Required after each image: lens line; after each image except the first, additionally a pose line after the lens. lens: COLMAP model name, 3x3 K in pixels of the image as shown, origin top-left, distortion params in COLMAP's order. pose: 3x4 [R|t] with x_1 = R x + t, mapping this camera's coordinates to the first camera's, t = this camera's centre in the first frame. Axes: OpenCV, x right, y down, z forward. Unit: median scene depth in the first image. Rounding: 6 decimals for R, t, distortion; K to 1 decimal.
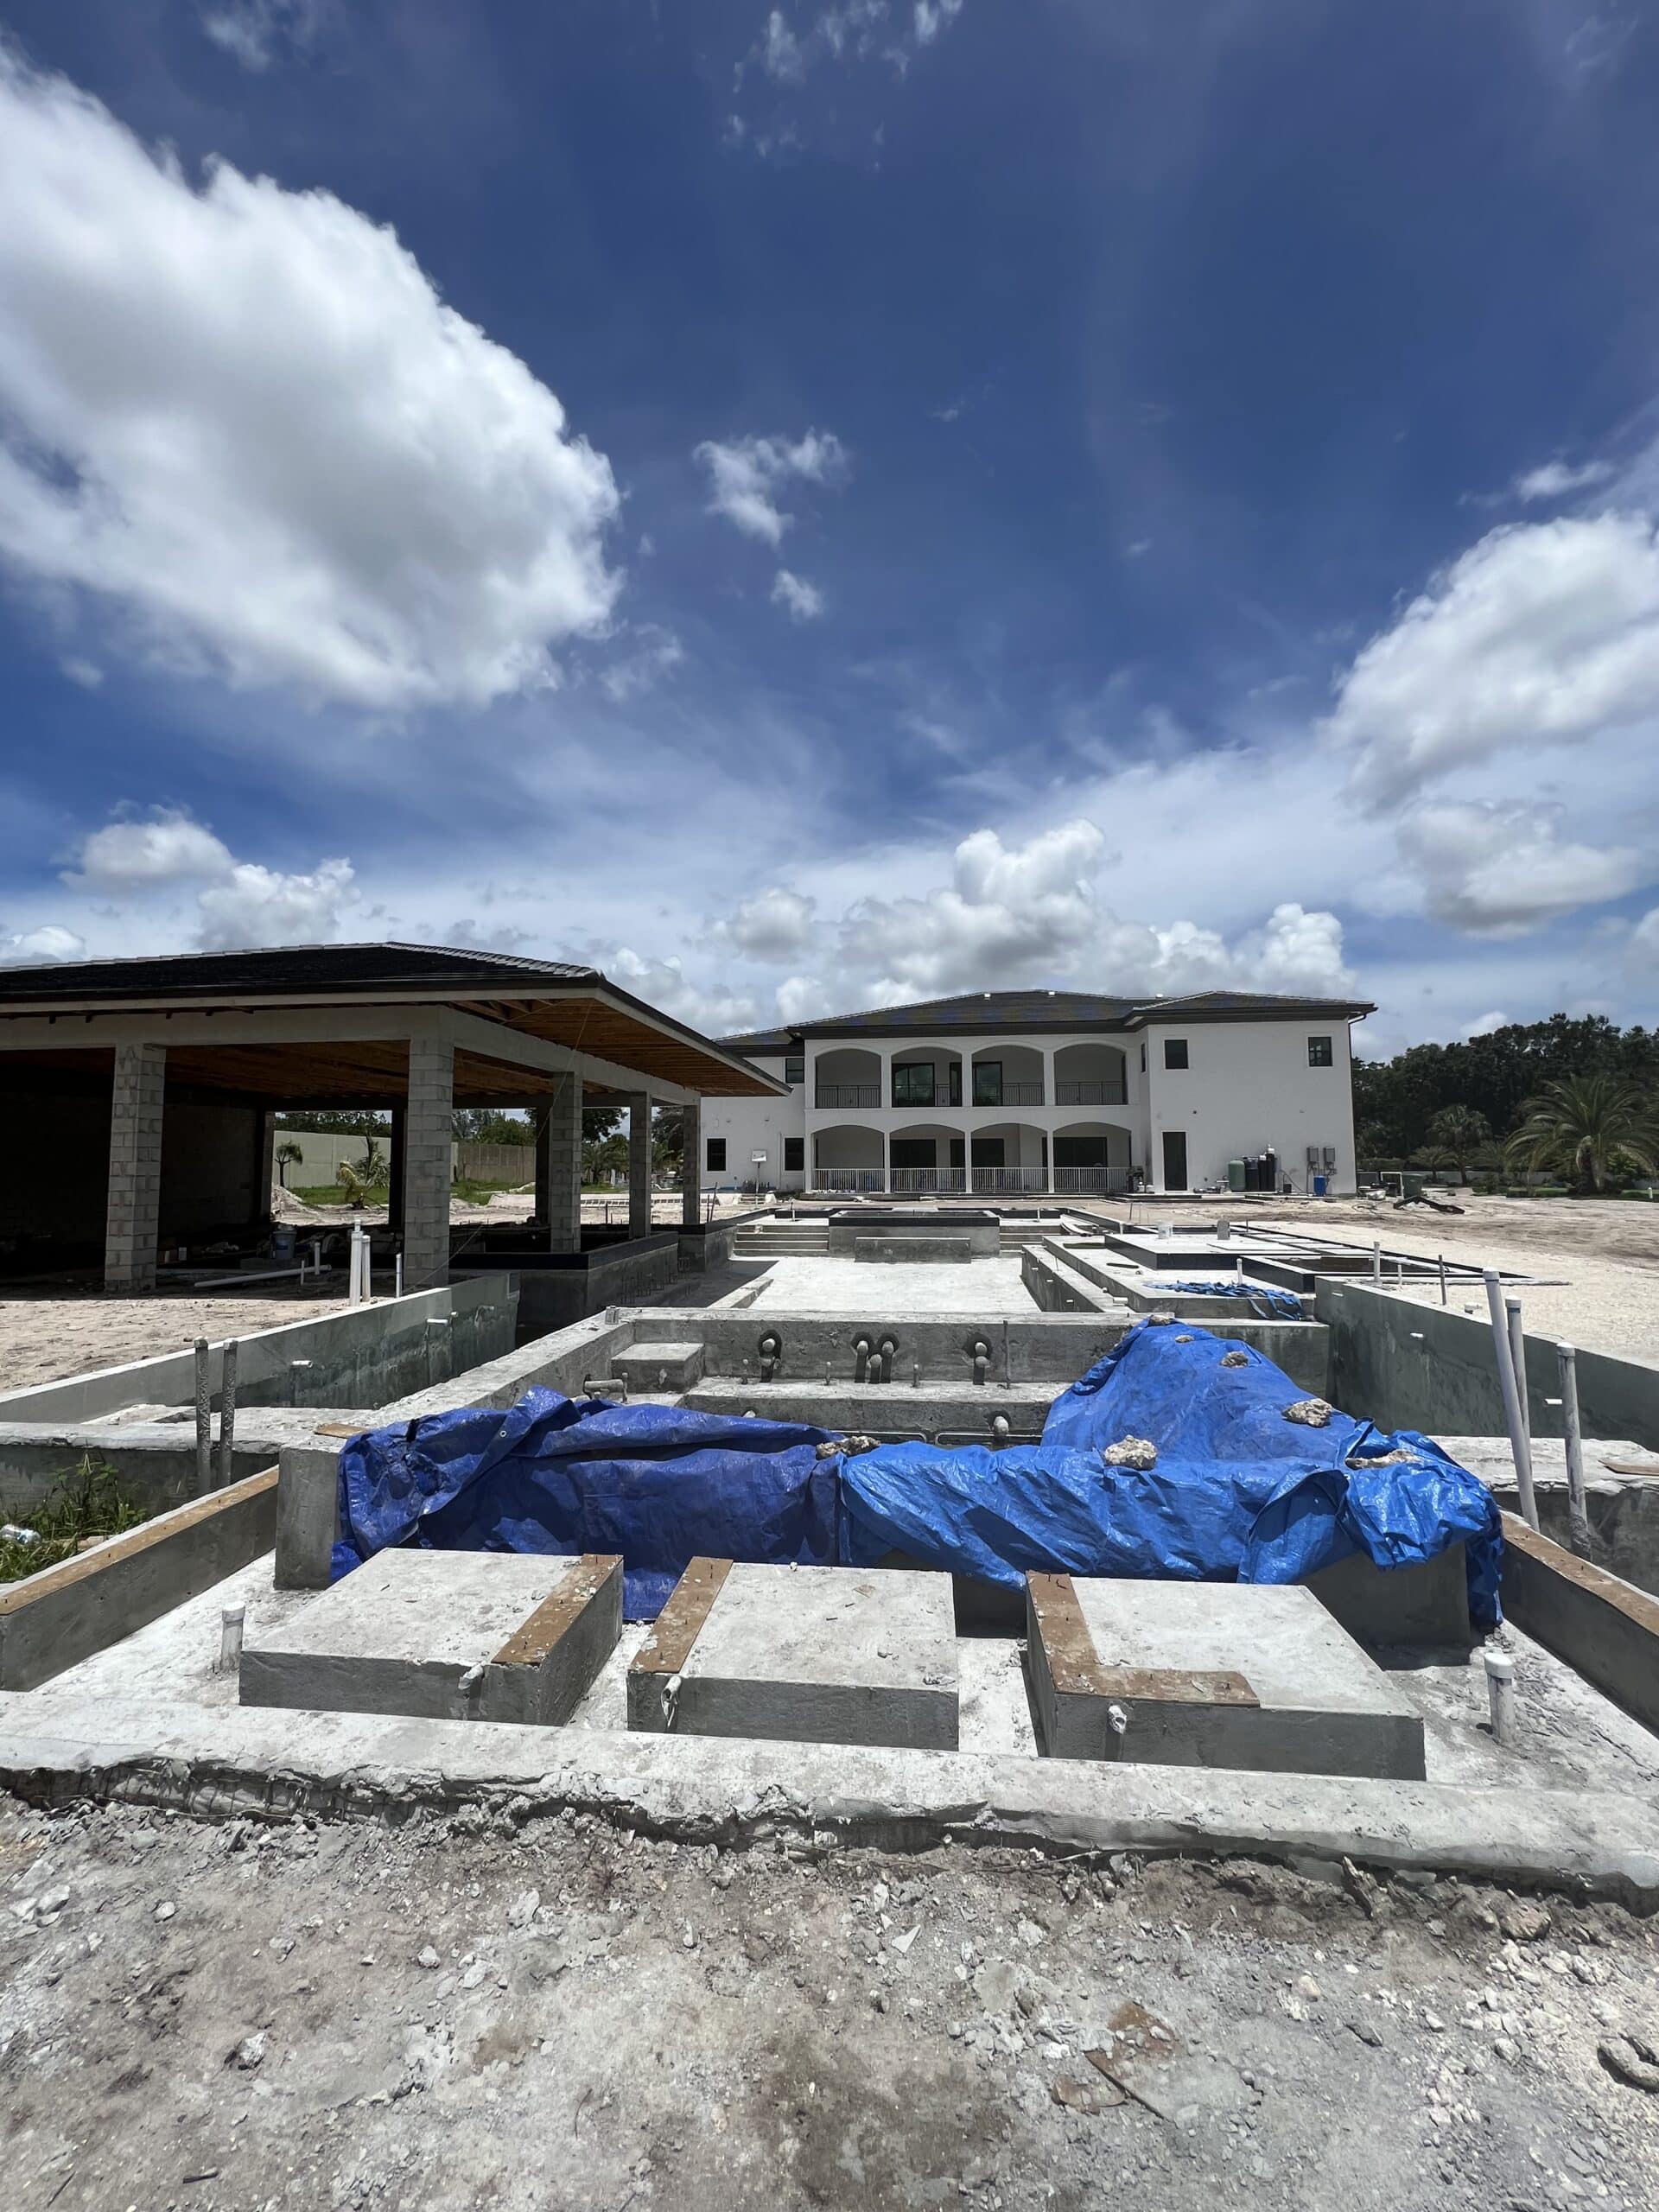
lens RADIAL K [[895.9, 0, 842.6], [0, 895.9, 1098.9], [0, 0, 1]] dist [0.001656, 0.001140]
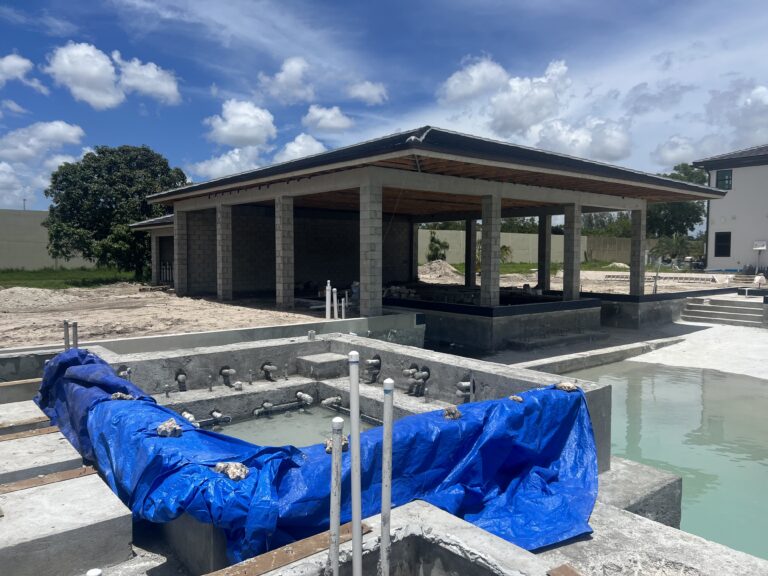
lens RADIAL K [[582.8, 0, 386.7], [0, 582.8, 285.9], [0, 0, 1]] dist [0.064785, -0.076332]
pose [[0.699631, 0.045774, -0.713037, 0.421021], [0.048228, 0.992644, 0.111045, 0.009234], [0.712875, -0.112079, 0.692277, 0.173632]]
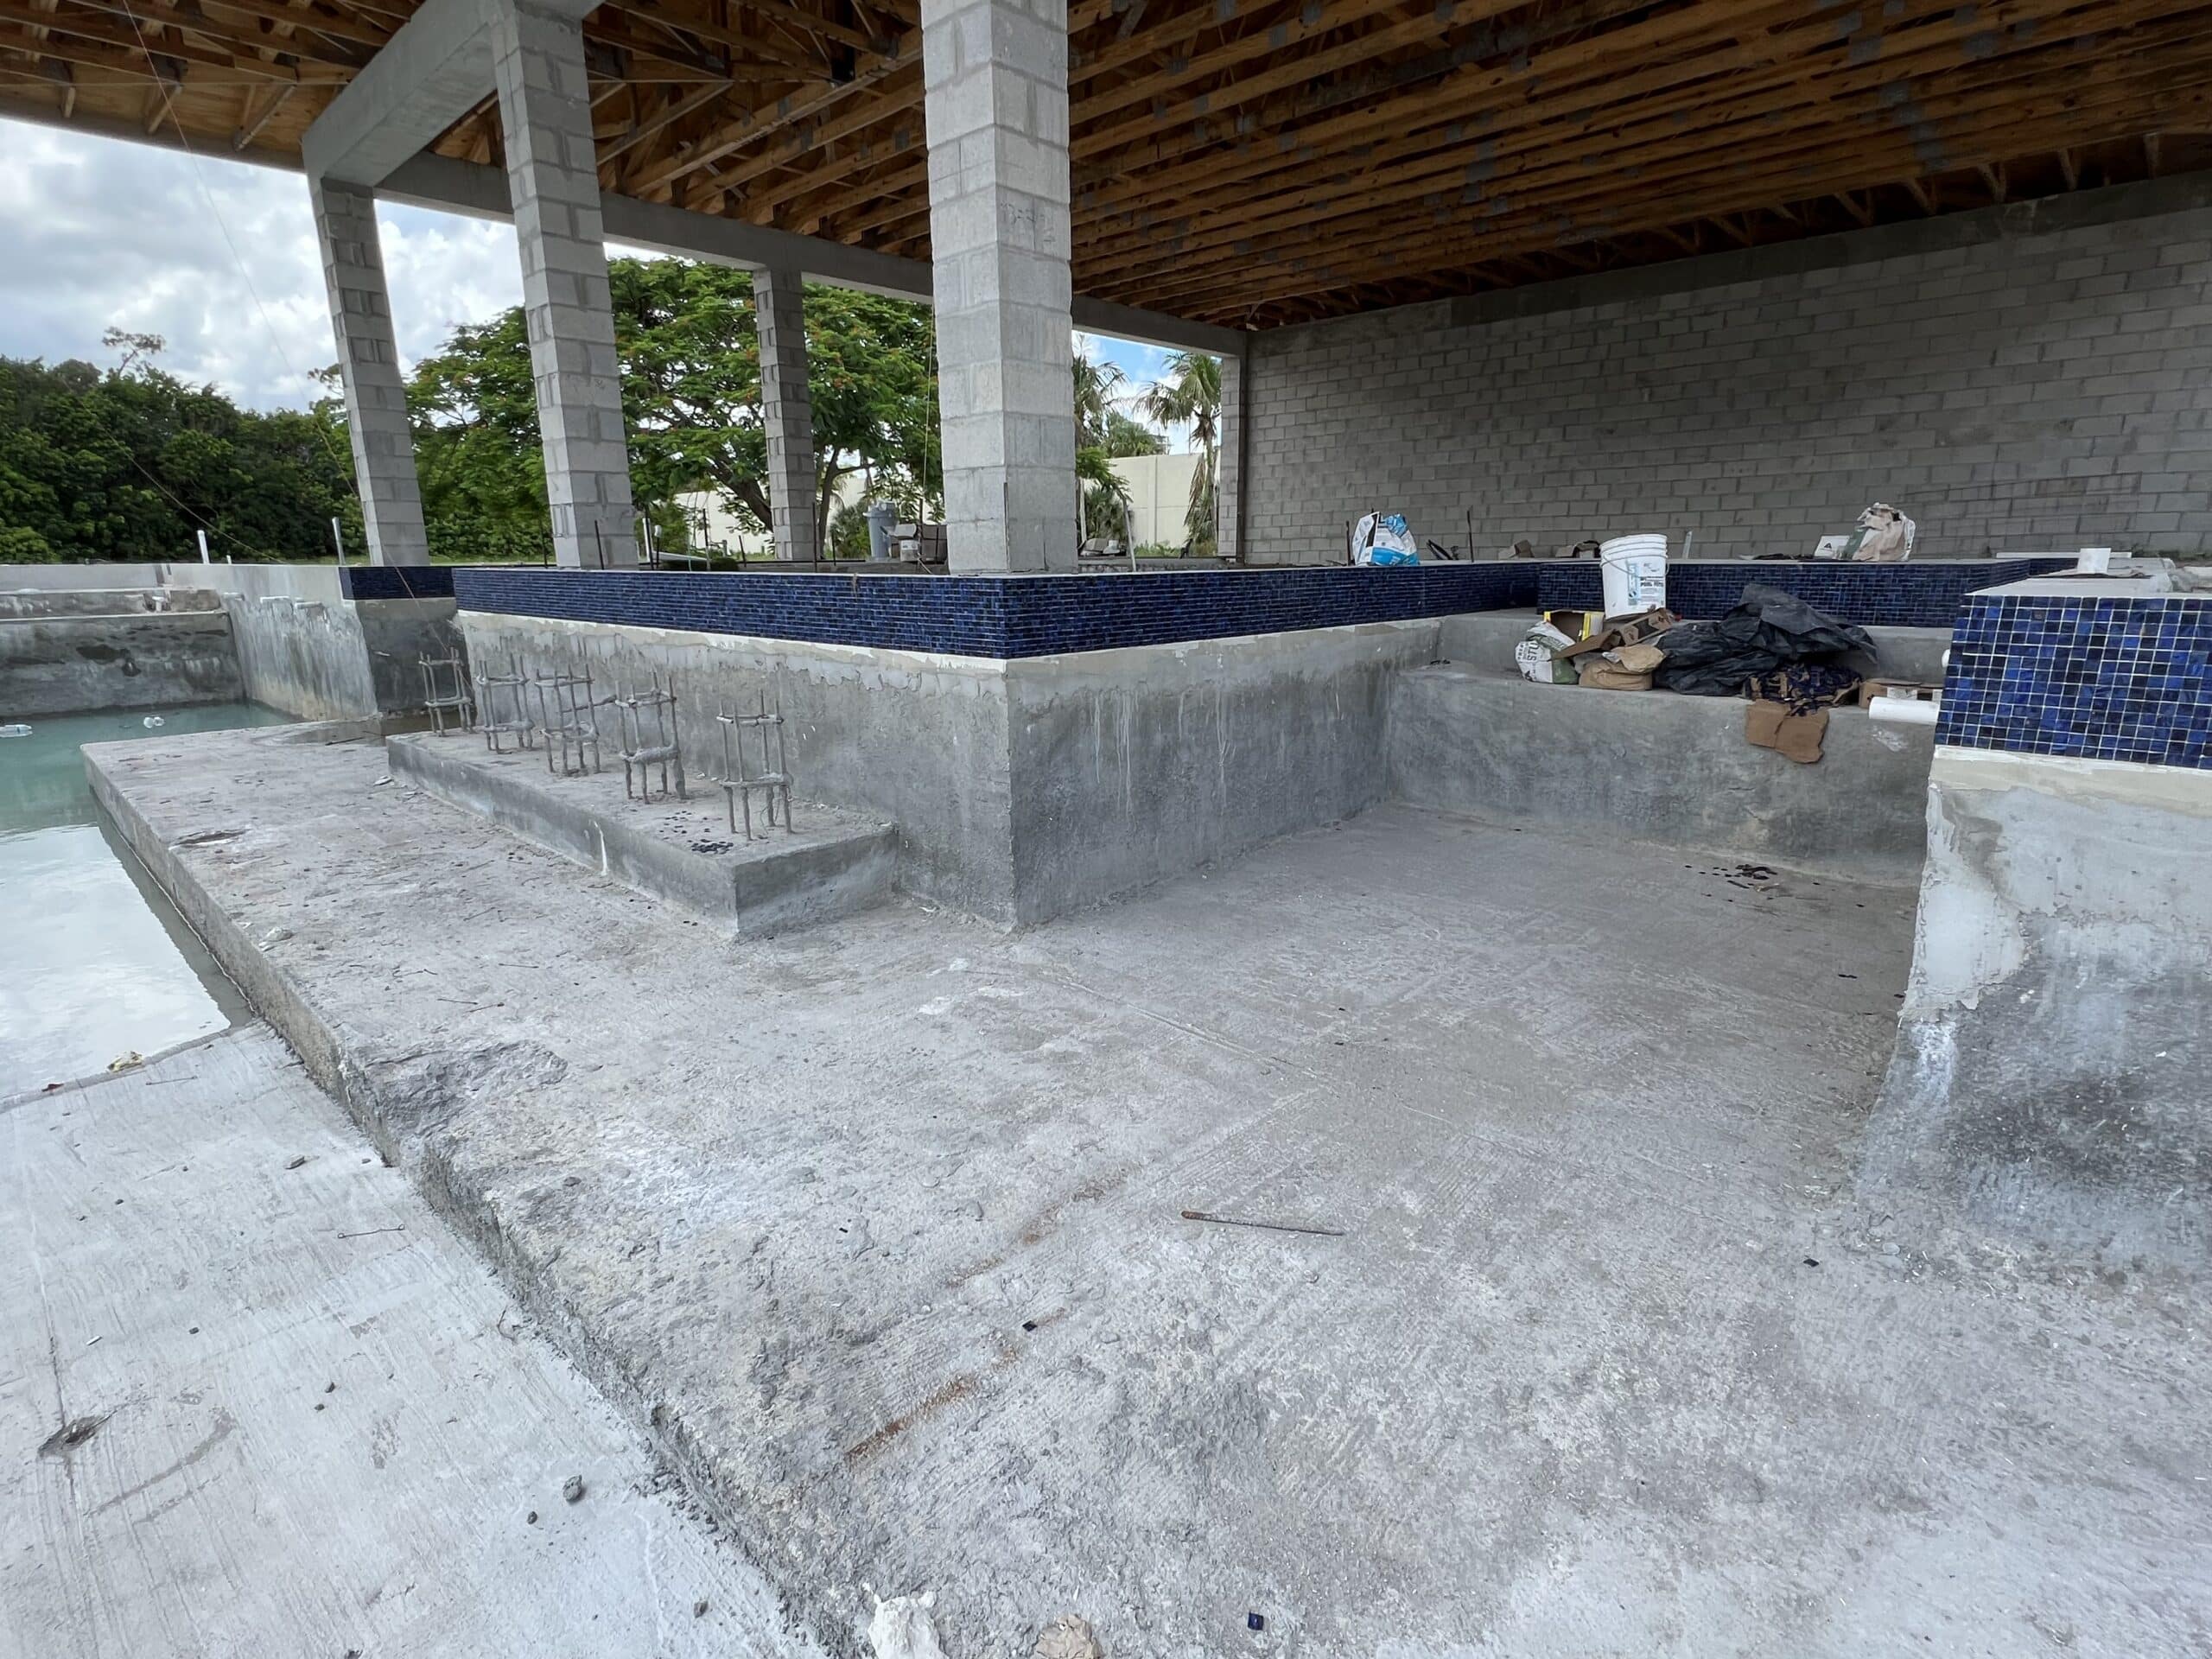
lens RADIAL K [[1106.8, 0, 1099.4], [0, 1106.8, 829.6], [0, 0, 1]] dist [-0.004787, 0.001990]
pose [[-0.634126, 0.195984, -0.747980, -0.086771], [0.069909, 0.977915, 0.196964, 0.257609], [0.770063, 0.072610, -0.633822, 1.887508]]
